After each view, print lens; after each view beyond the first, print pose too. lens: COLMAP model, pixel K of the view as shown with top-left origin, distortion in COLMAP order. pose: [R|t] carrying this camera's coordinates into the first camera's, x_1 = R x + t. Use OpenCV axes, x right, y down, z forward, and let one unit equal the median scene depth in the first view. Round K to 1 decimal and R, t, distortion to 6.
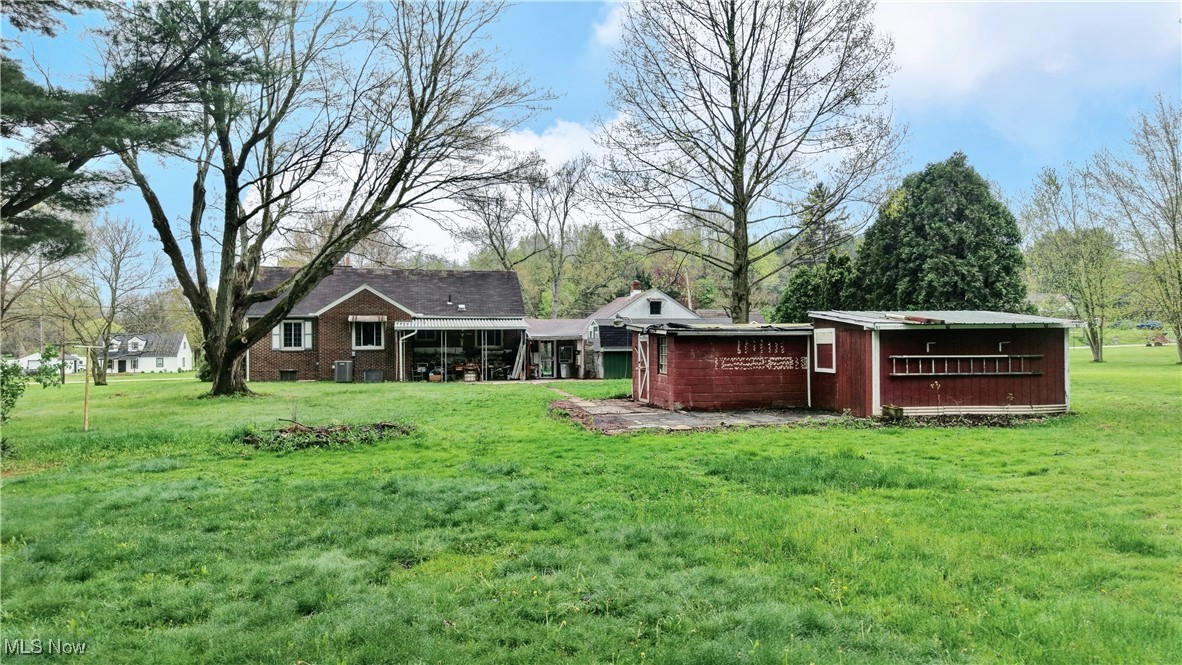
lens RADIAL K [[791.8, 0, 589.1], [0, 791.8, 344.1], [0, 0, 1]] dist [0.075899, -0.076192]
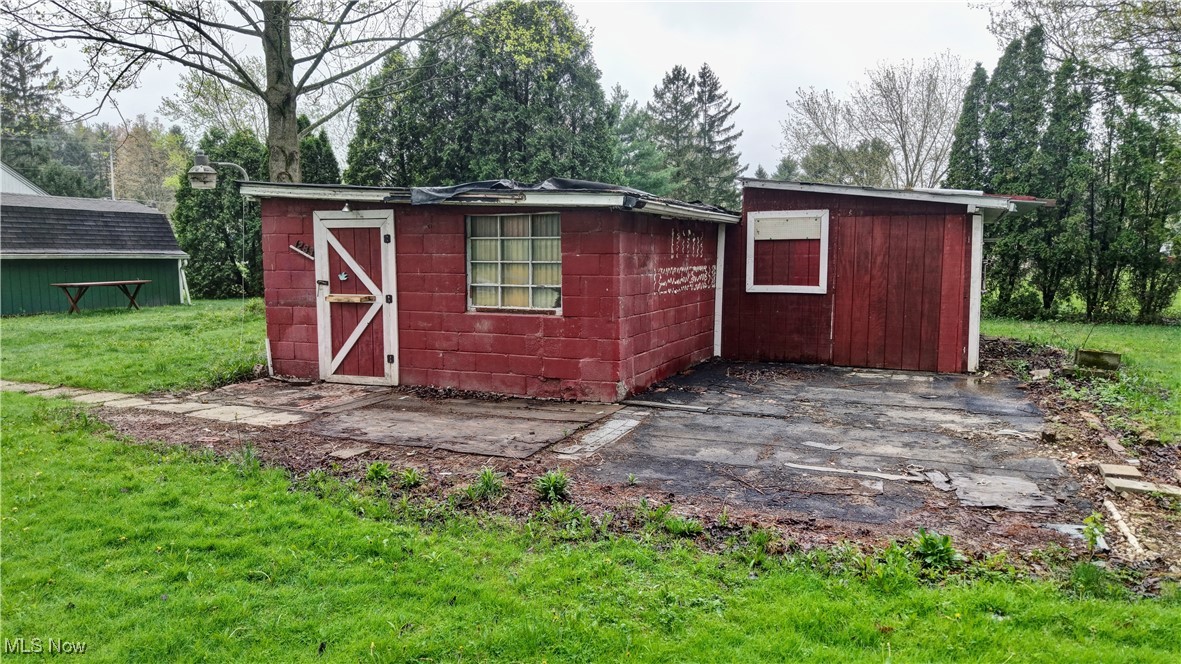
lens RADIAL K [[791.2, 0, 588.6], [0, 791.2, 343.6], [0, 0, 1]] dist [0.075899, -0.076192]
pose [[0.582819, -0.087633, 0.807863, -0.217787], [-0.004044, 0.993843, 0.110725, 0.010112], [-0.812592, -0.067800, 0.578876, 0.772514]]
